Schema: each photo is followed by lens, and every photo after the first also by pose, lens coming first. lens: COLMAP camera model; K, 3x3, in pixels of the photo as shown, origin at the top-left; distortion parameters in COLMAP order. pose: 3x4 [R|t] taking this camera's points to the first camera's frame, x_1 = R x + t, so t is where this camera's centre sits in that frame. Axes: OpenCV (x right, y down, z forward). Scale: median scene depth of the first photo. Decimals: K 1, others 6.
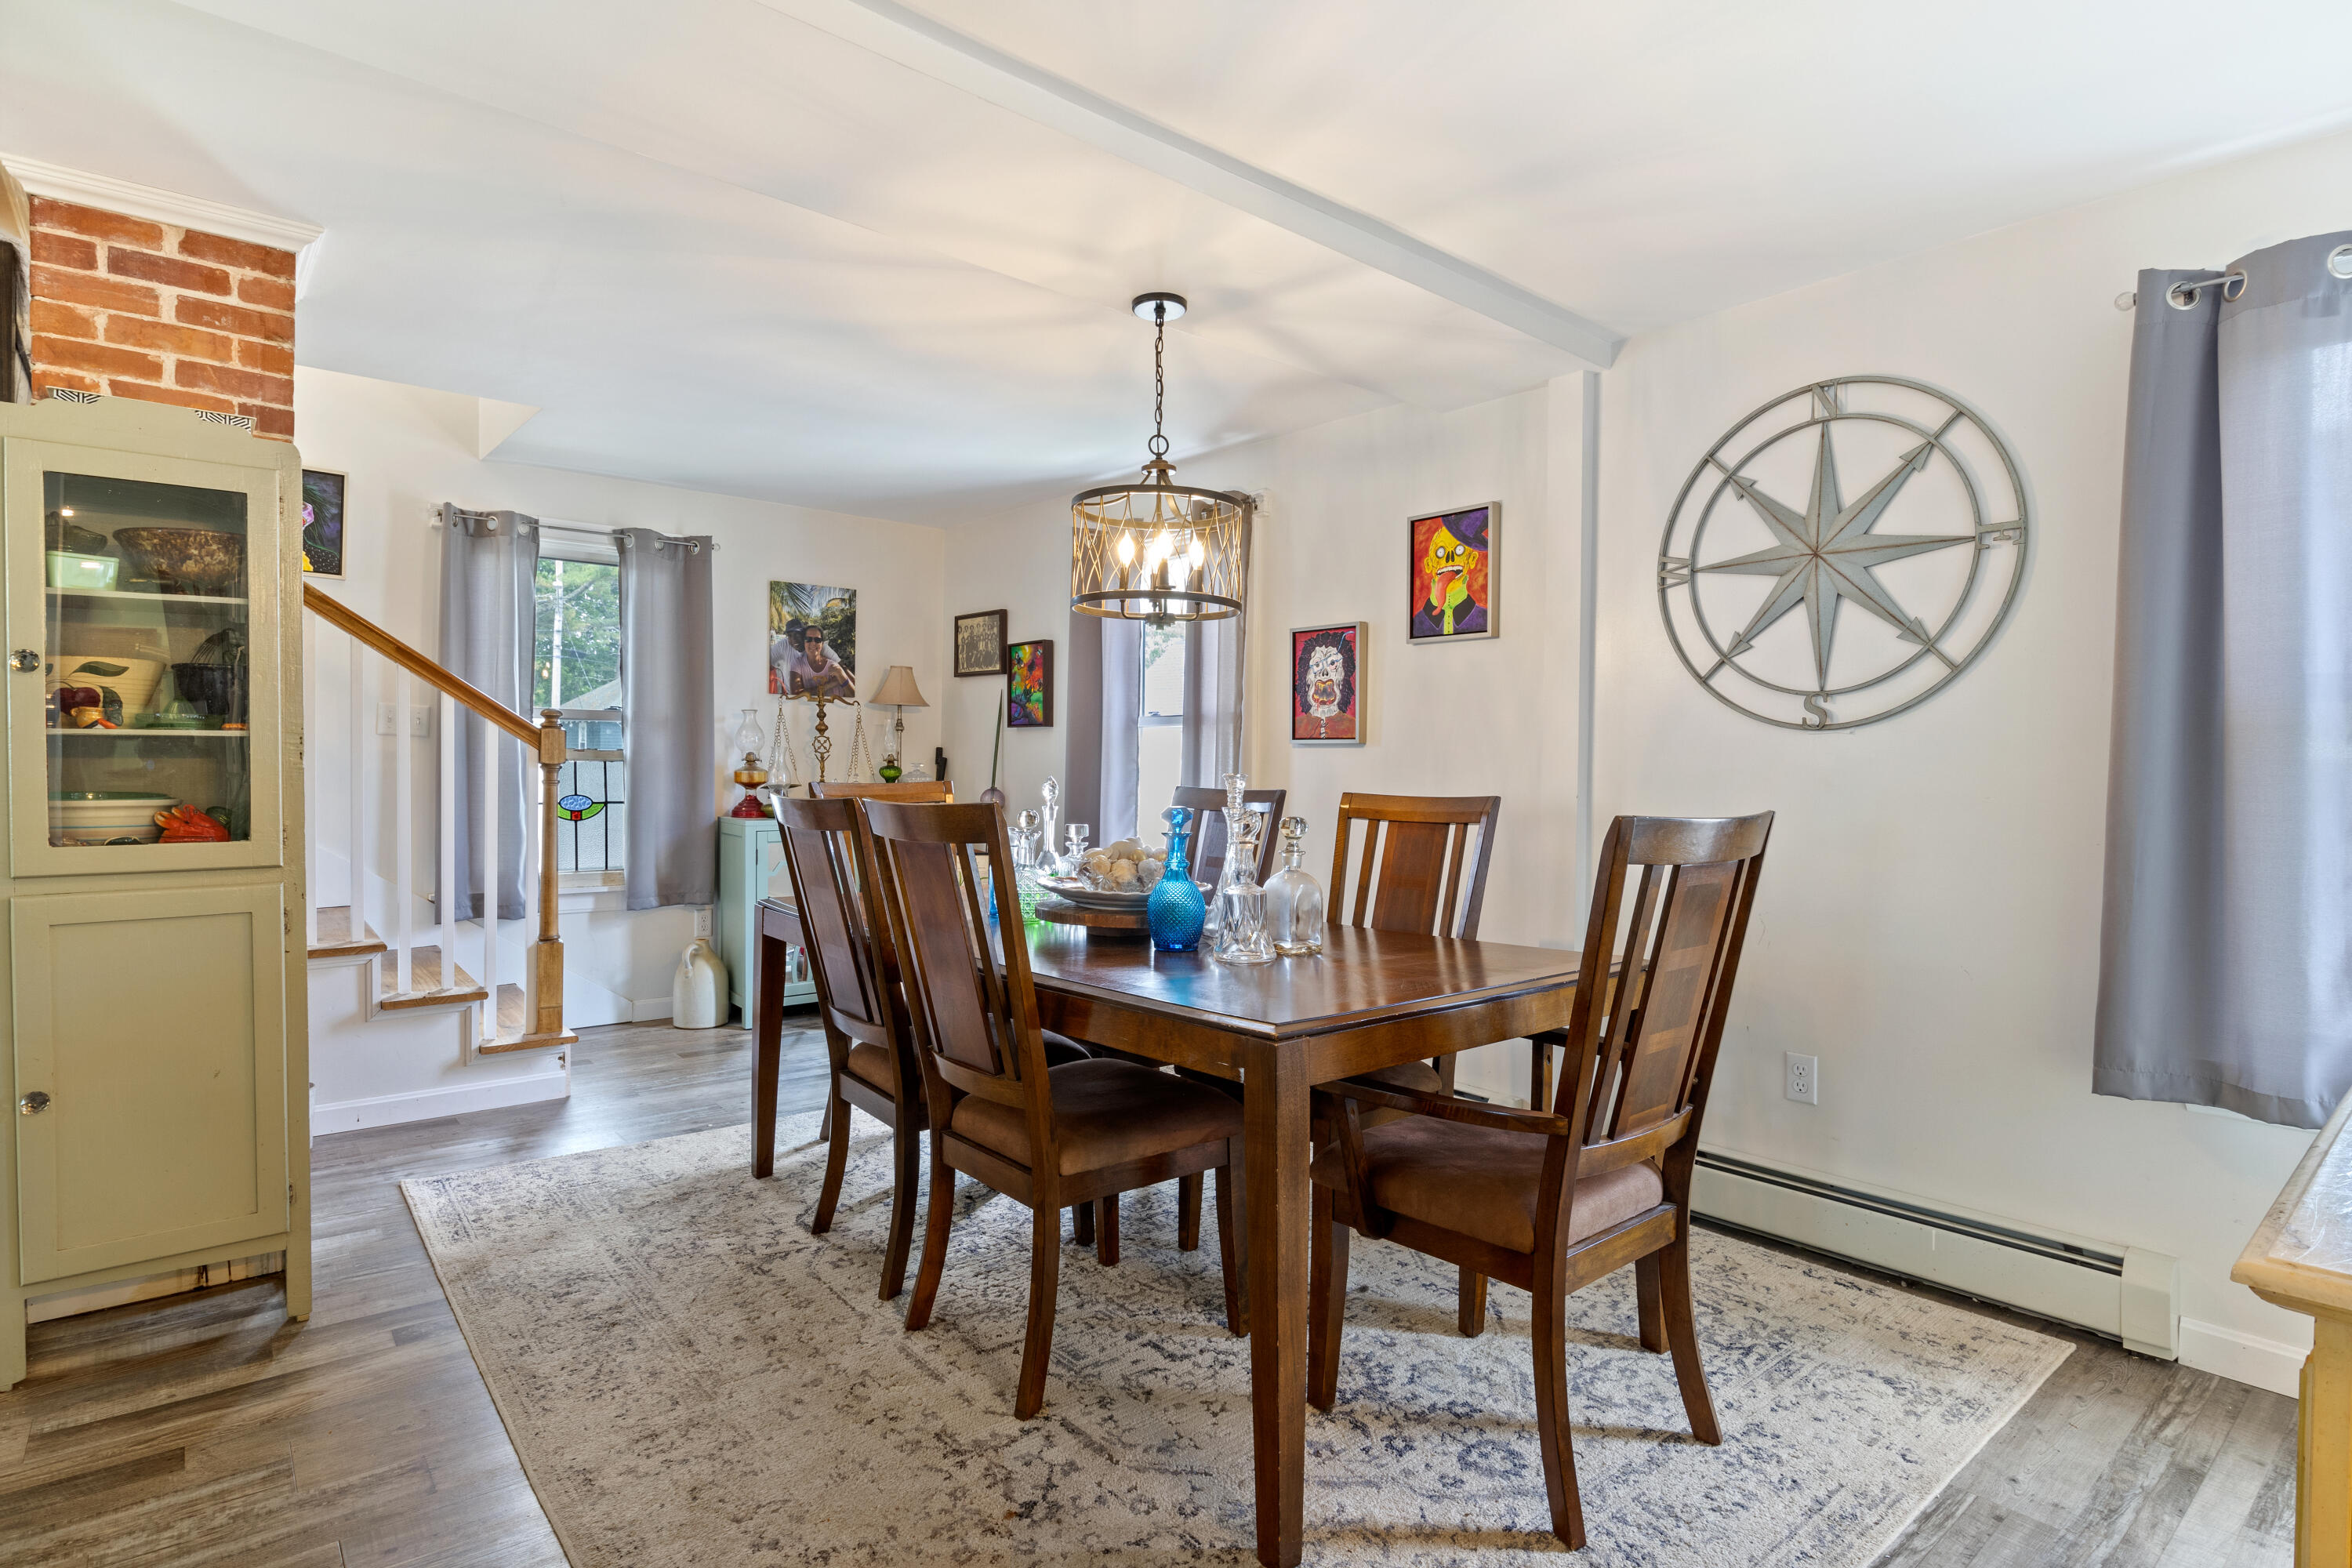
lens RADIAL K [[1200.5, 0, 1180.3], [0, 1200.5, 782.3], [0, 0, 1]] dist [-0.006346, 0.000261]
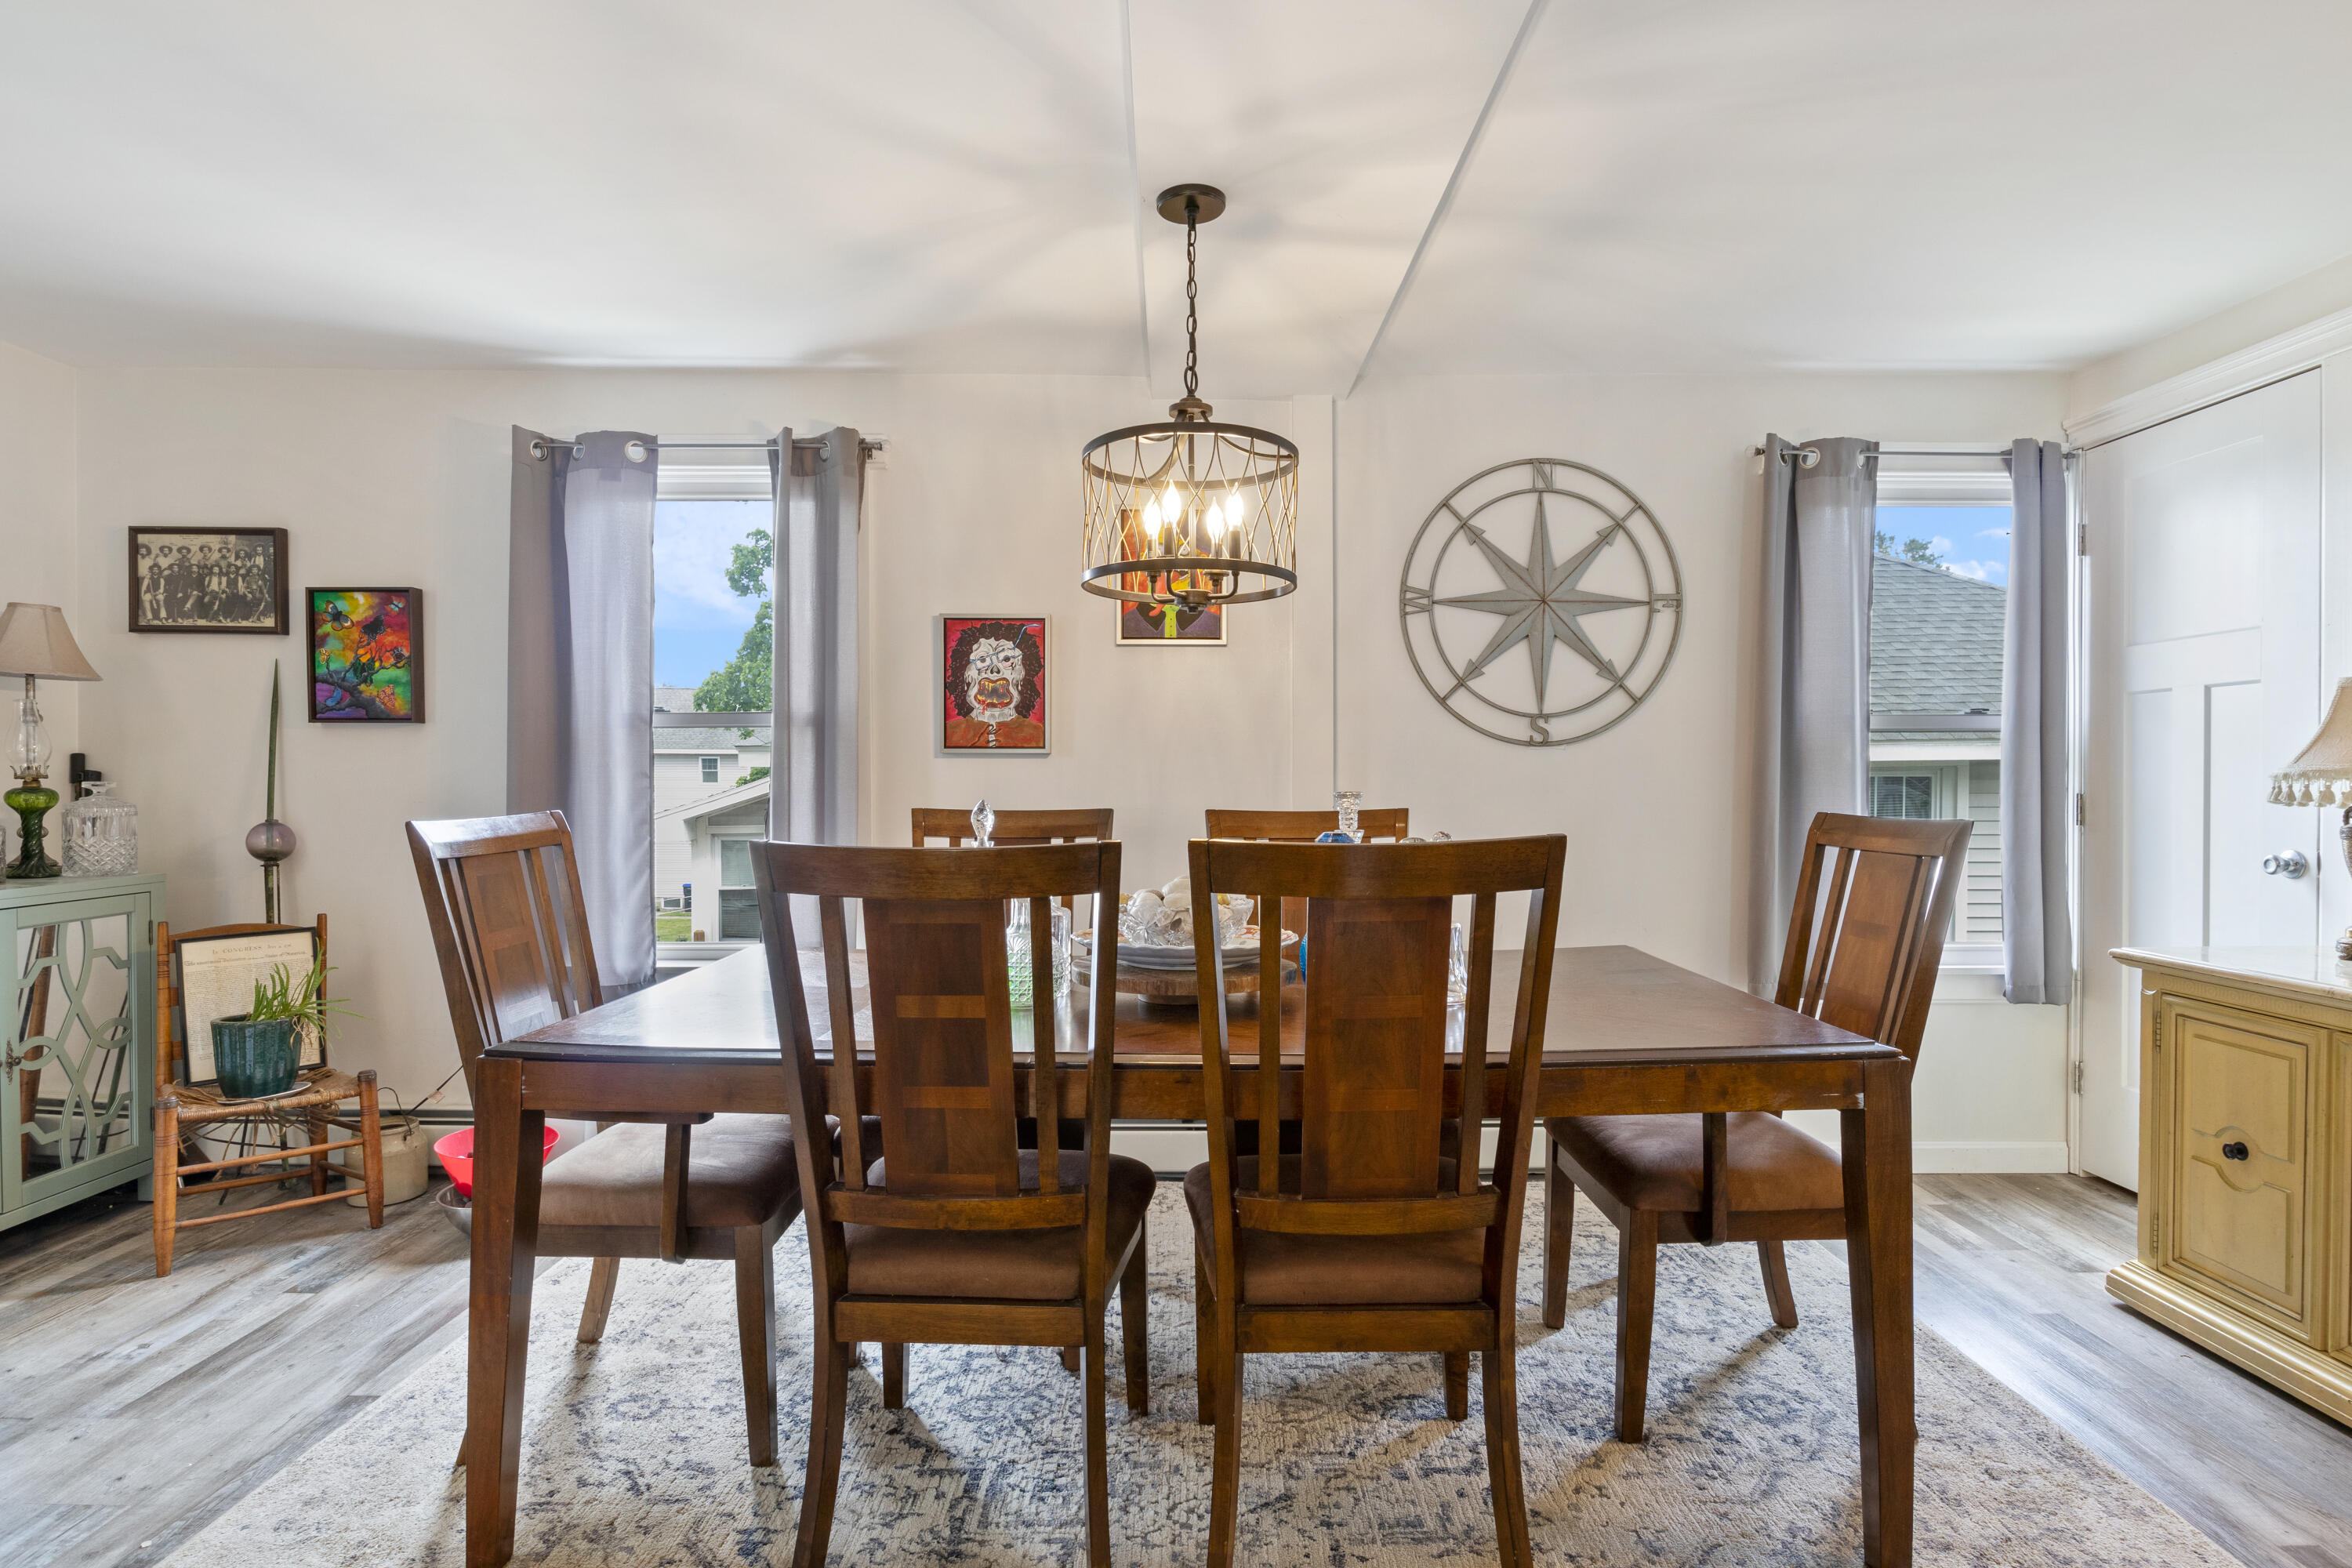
lens RADIAL K [[1200.5, 0, 1171.3], [0, 1200.5, 798.0], [0, 0, 1]] dist [-0.006346, 0.000261]
pose [[0.640071, -0.031860, 0.767655, -0.610390], [0.017140, 0.999483, 0.027190, -0.028941], [-0.768125, -0.004246, 0.640286, 0.481818]]
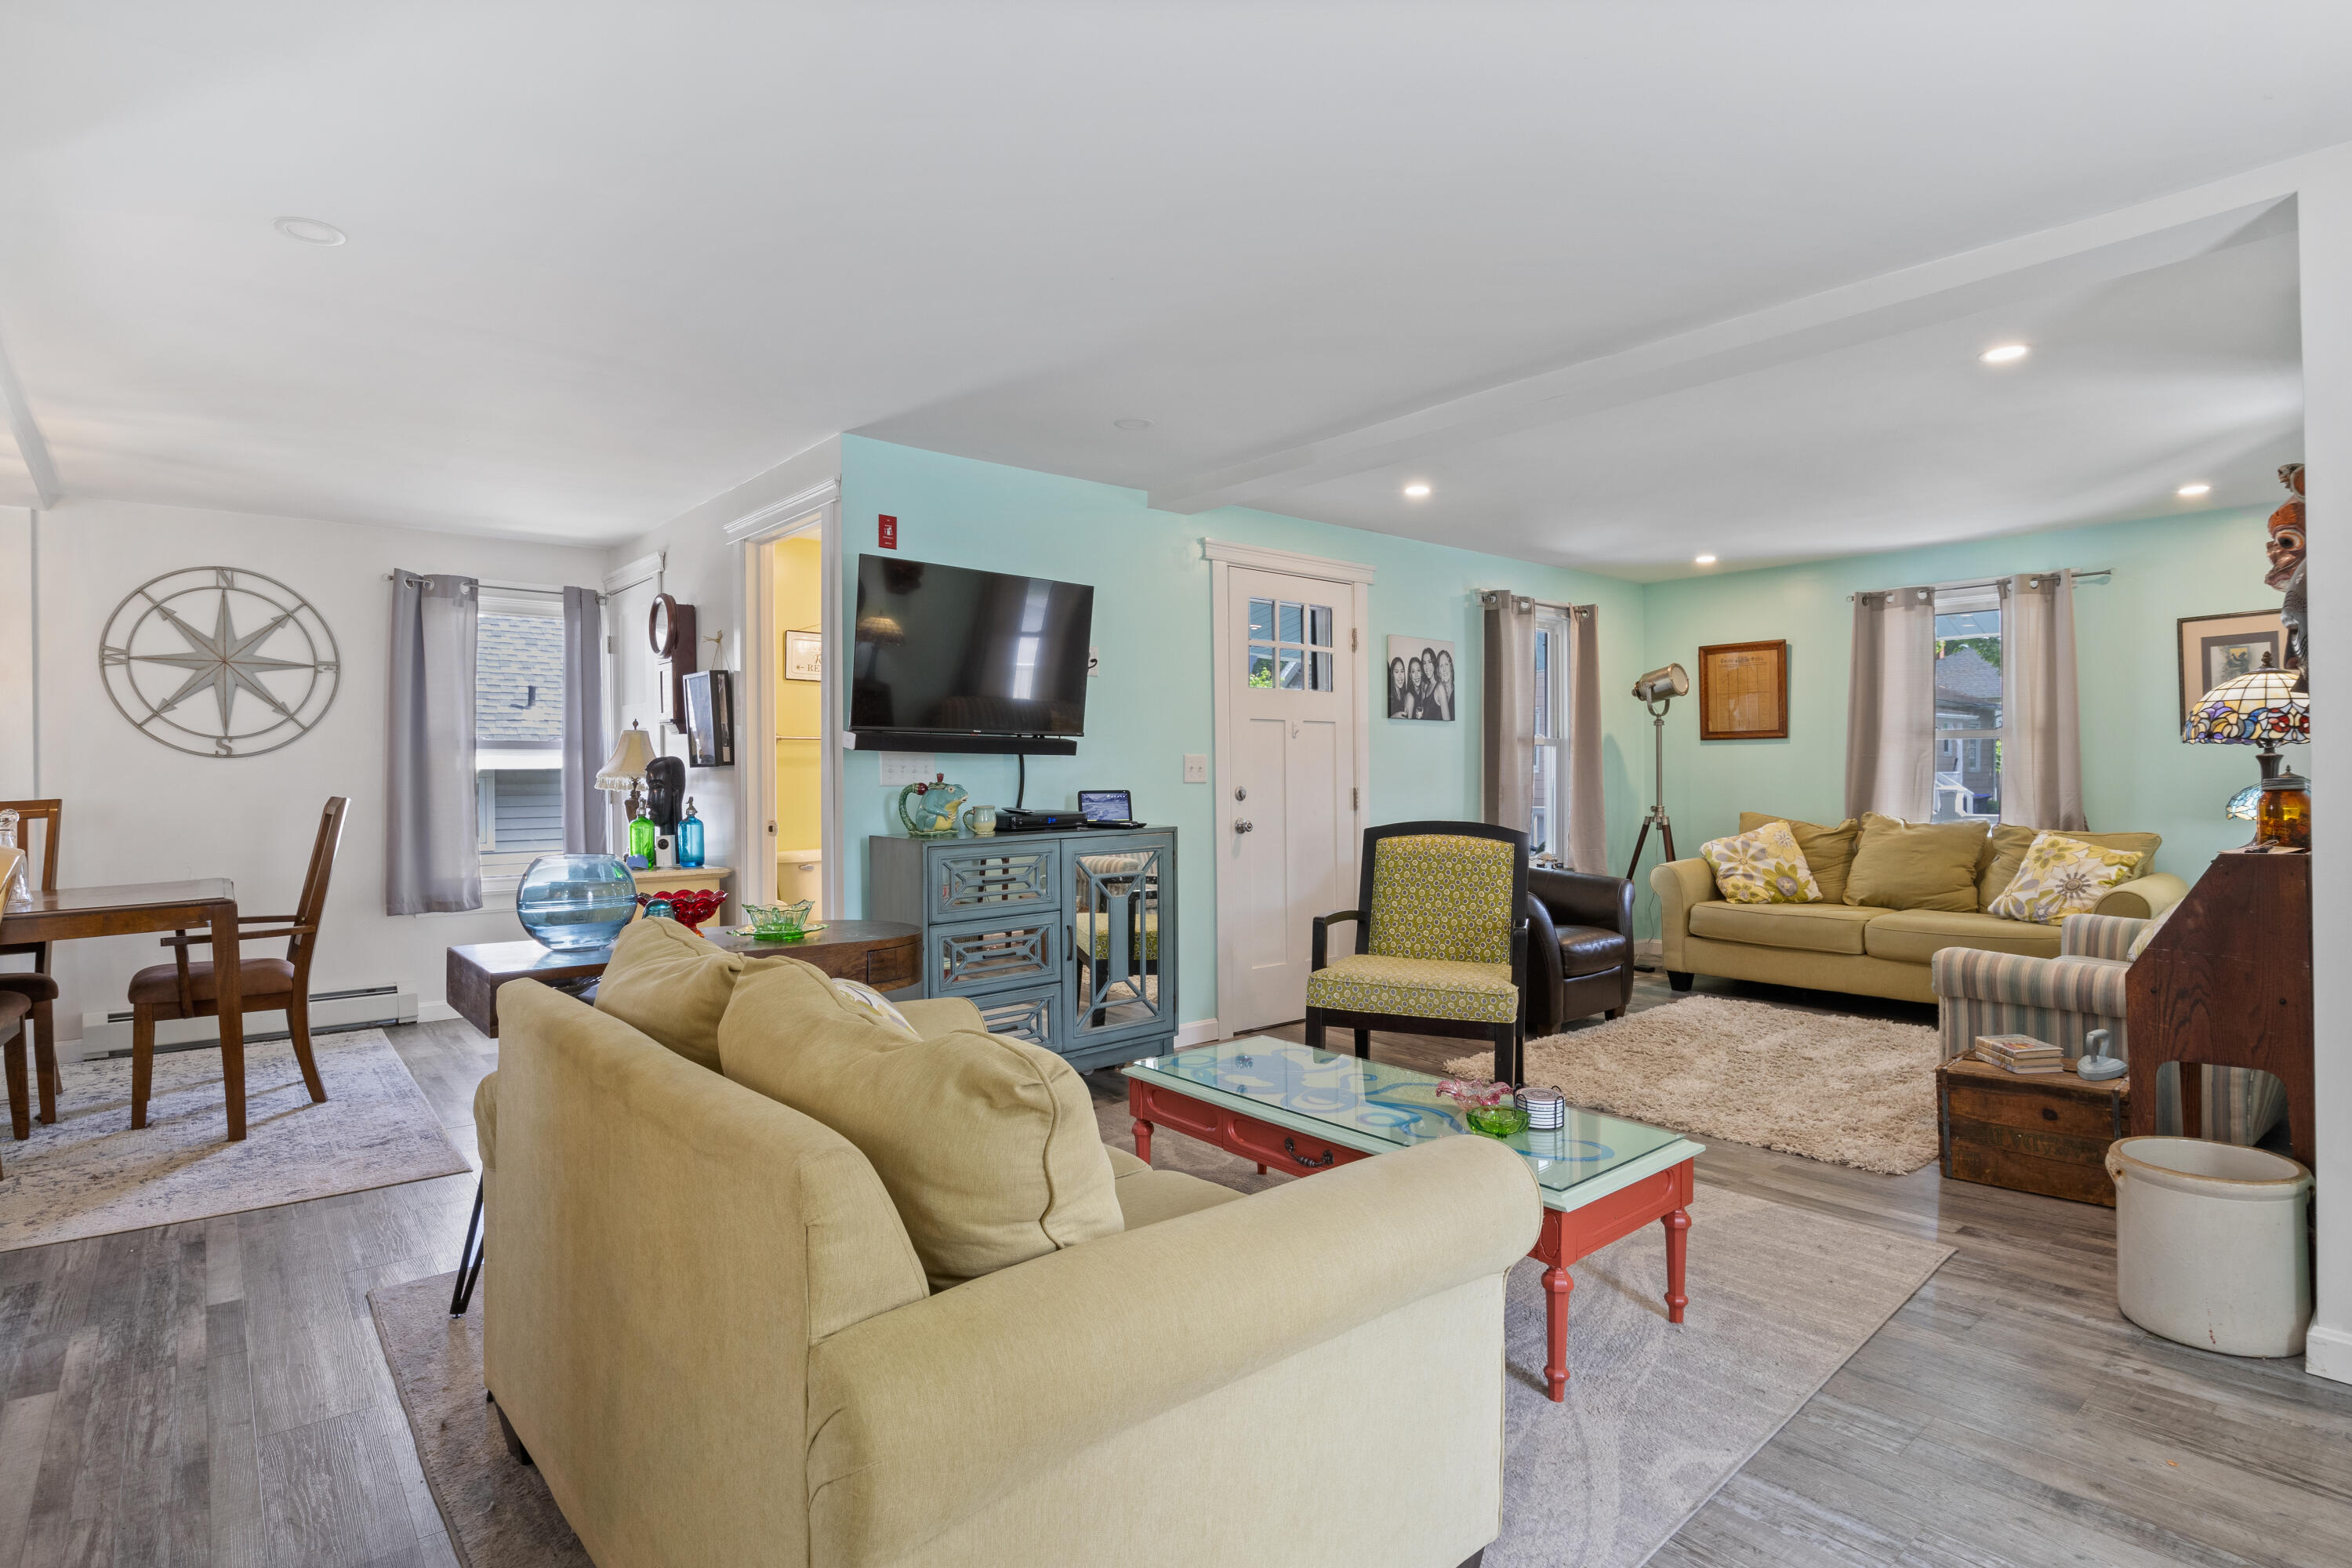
lens RADIAL K [[1200.5, 0, 1186.0], [0, 1200.5, 783.8], [0, 0, 1]] dist [-0.006346, 0.000261]
pose [[-0.000816, -0.022604, 0.999744, -1.223764], [0.011679, 0.999676, 0.022612, -0.026680], [-0.999931, 0.011694, -0.000552, -0.437690]]
